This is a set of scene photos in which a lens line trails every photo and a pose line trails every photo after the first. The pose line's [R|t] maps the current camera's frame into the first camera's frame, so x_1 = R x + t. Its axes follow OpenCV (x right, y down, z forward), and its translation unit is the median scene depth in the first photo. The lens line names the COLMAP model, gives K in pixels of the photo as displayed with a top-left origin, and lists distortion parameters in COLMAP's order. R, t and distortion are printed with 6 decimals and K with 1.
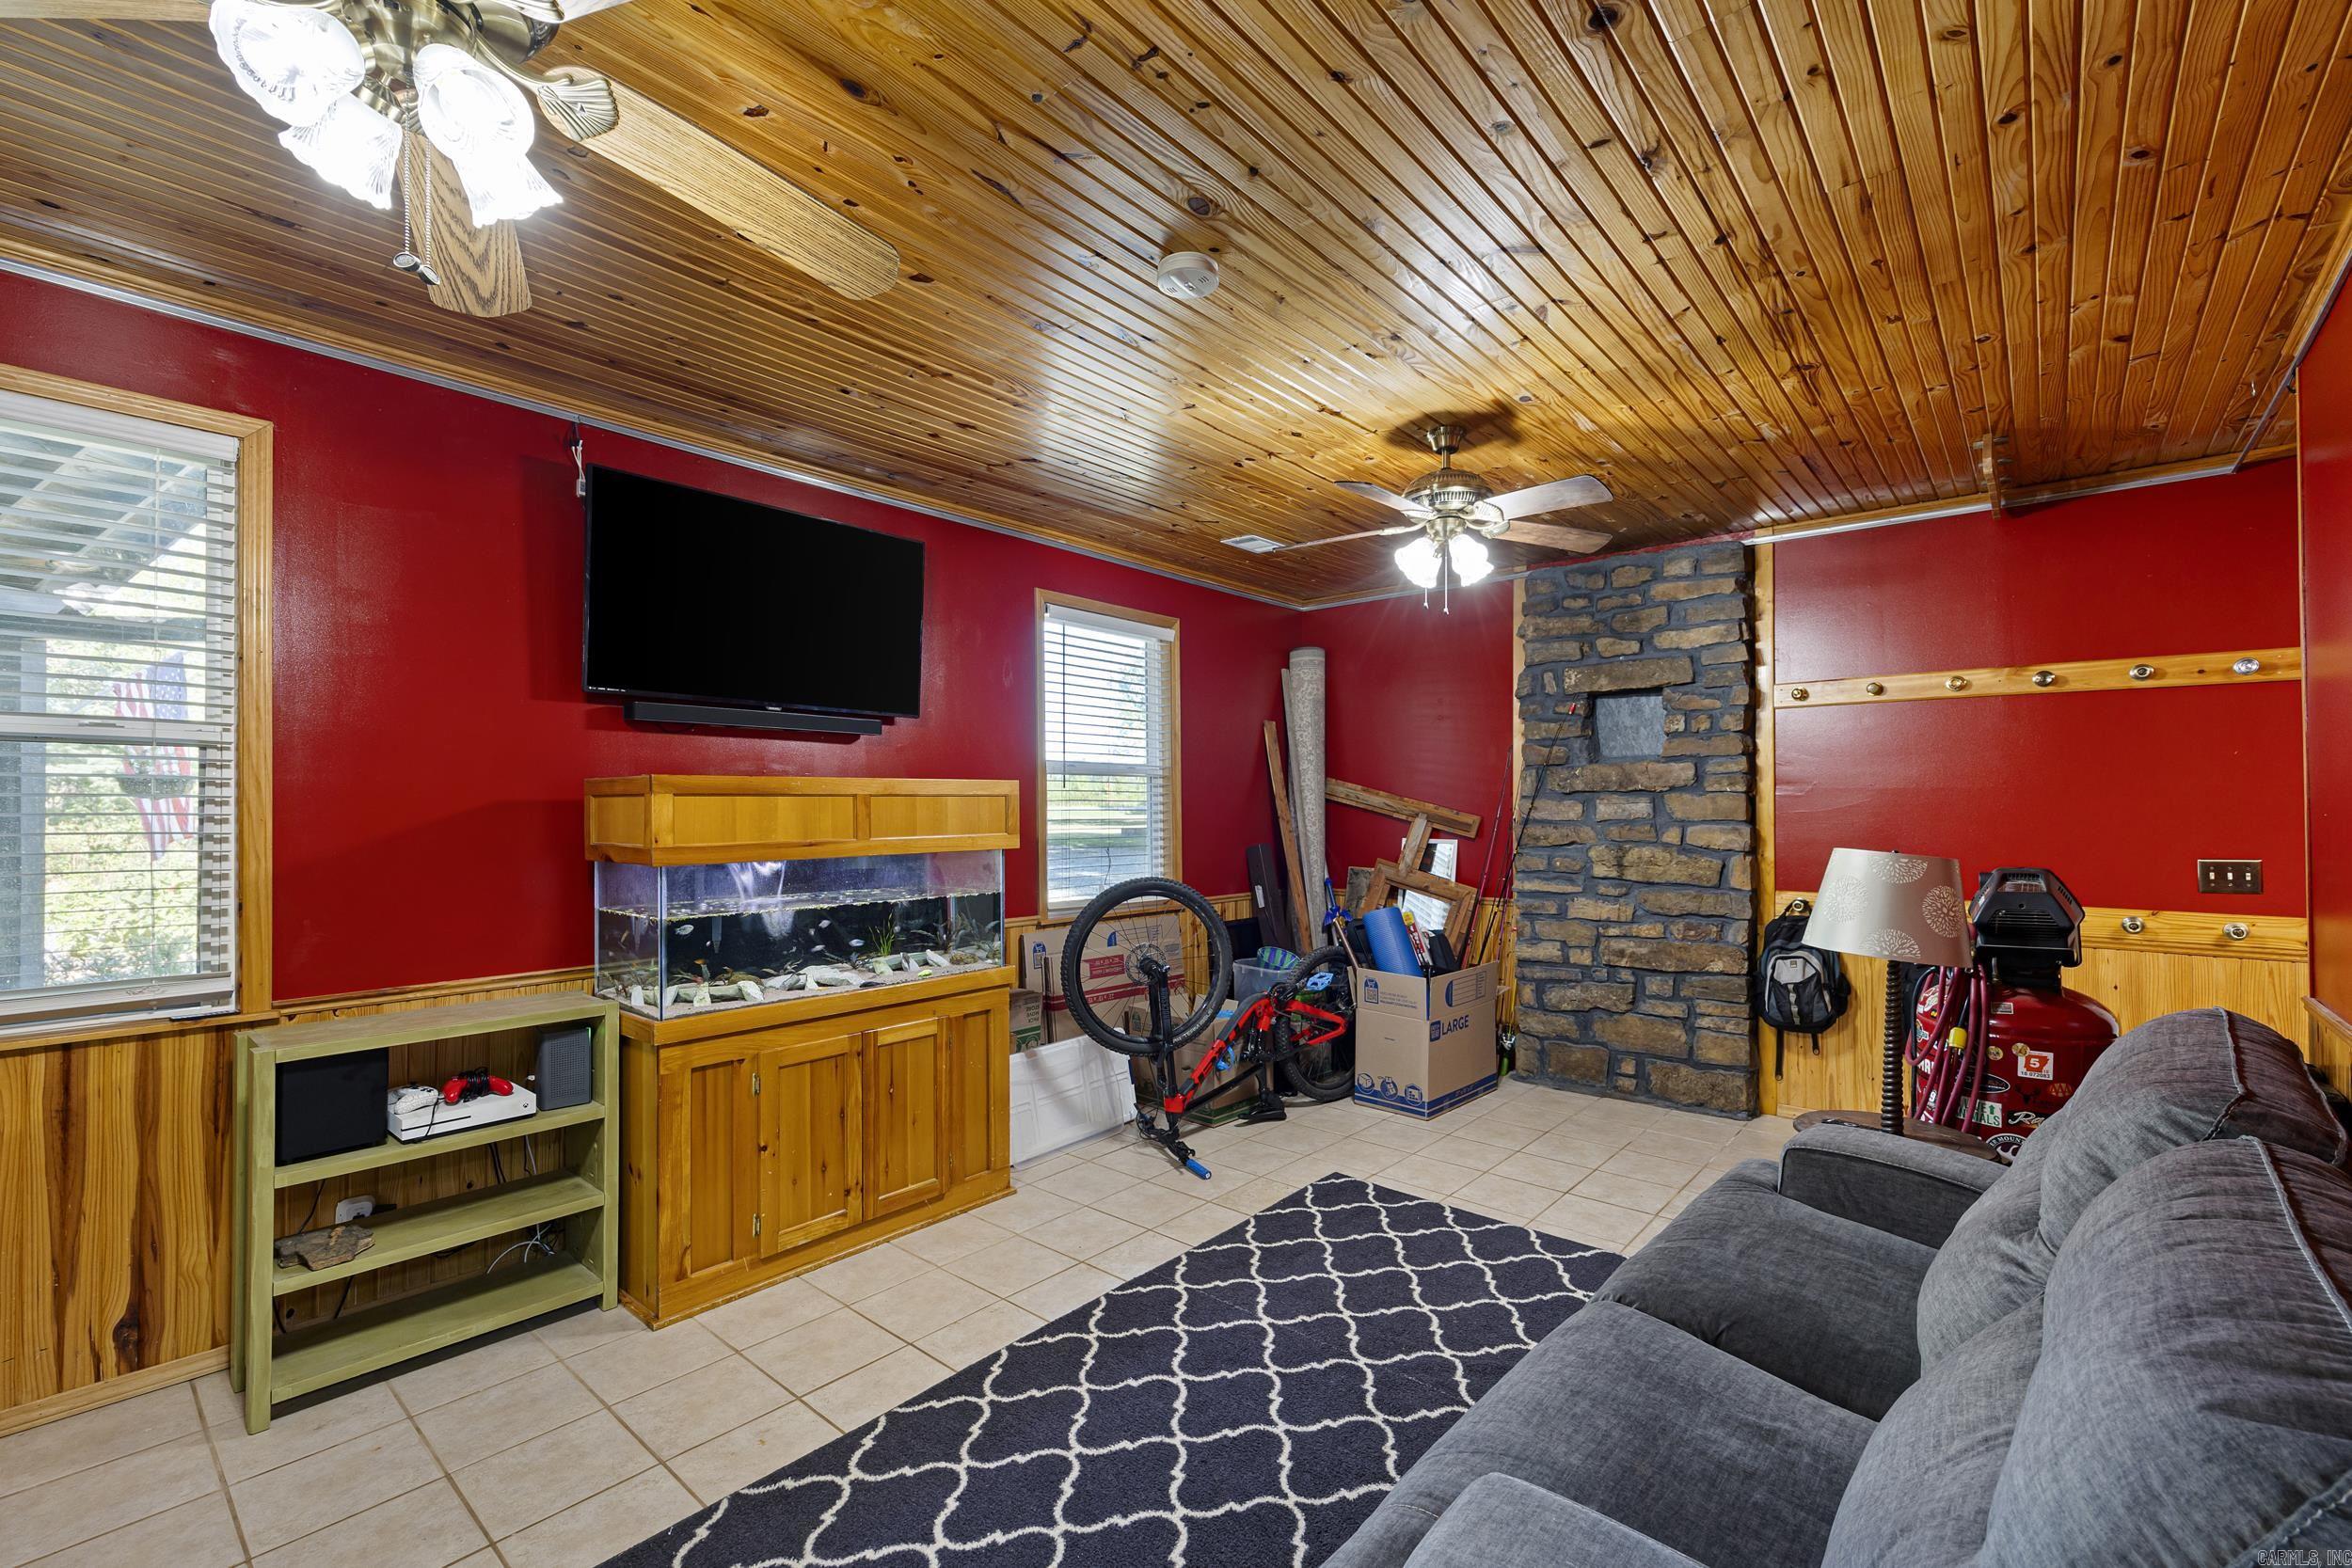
lens RADIAL K [[1001.1, 0, 1191.0], [0, 1001.1, 798.8], [0, 0, 1]] dist [0.006076, 0.000129]
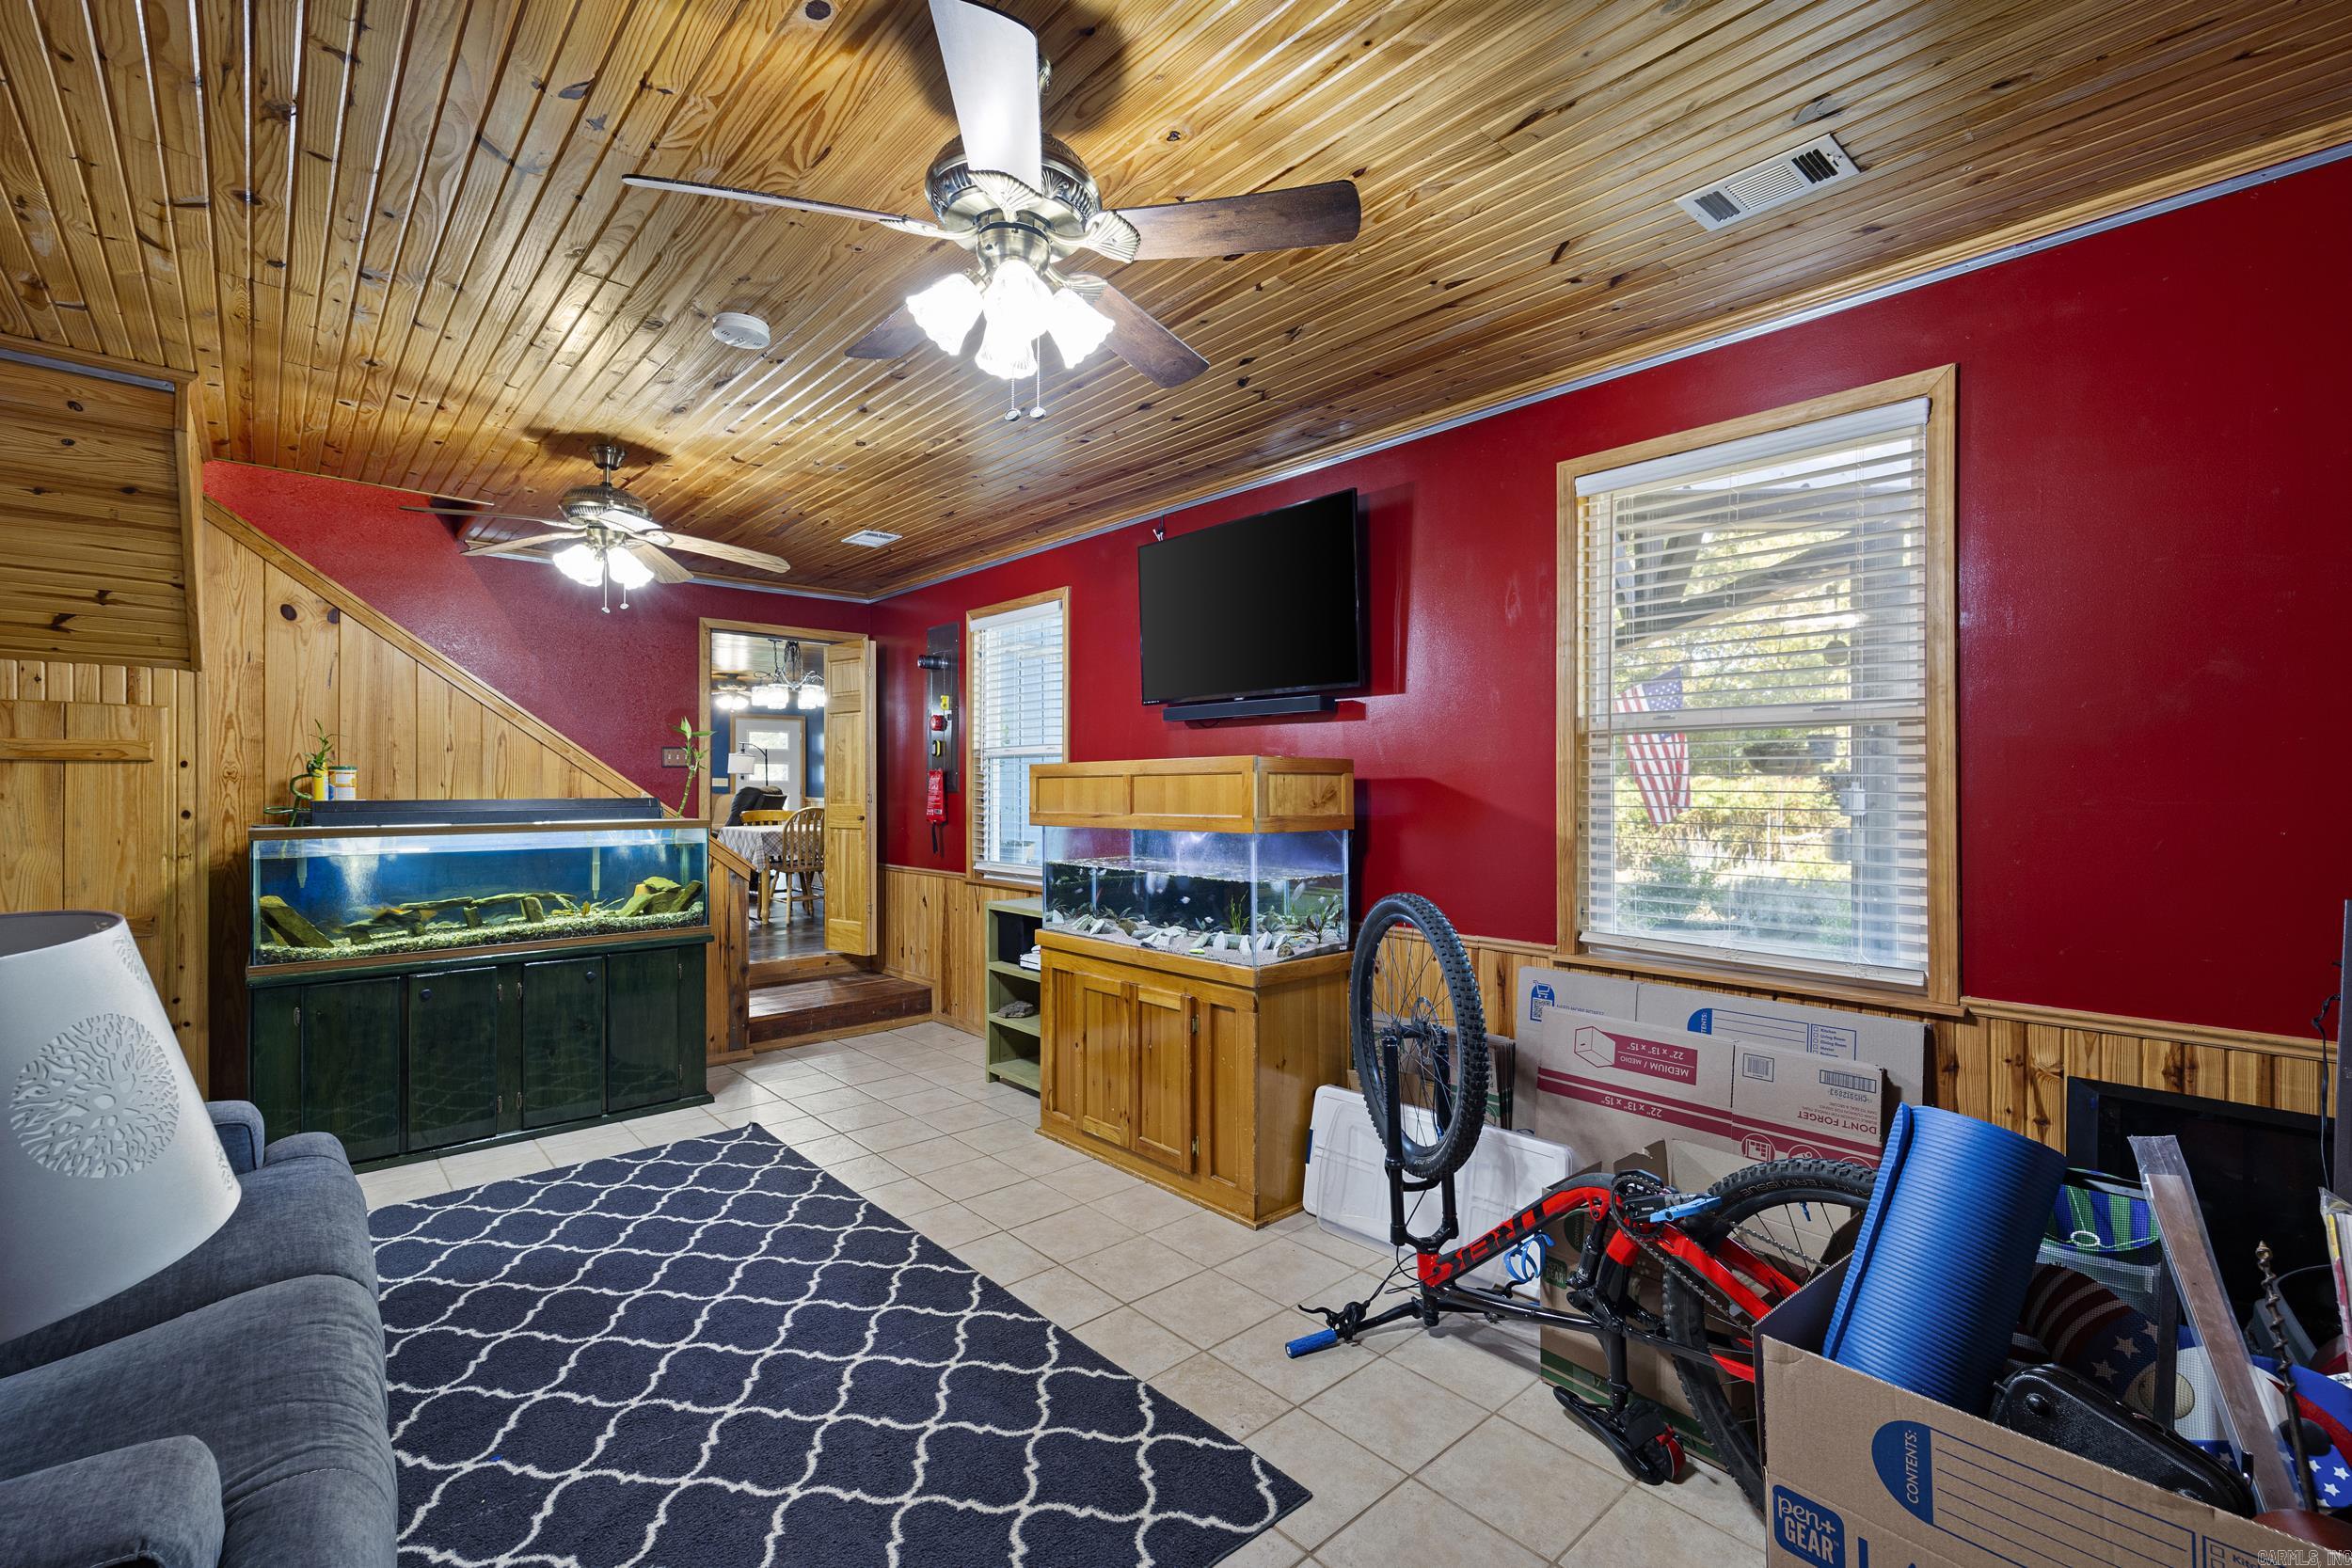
lens RADIAL K [[1027.2, 0, 1185.0], [0, 1027.2, 788.2], [0, 0, 1]] dist [0.016733, -0.001104]
pose [[-0.137224, 0.002814, -0.990536, 0.844405], [0.008237, 0.999965, 0.001700, 0.009184], [0.990506, -0.007926, -0.137242, 1.257553]]
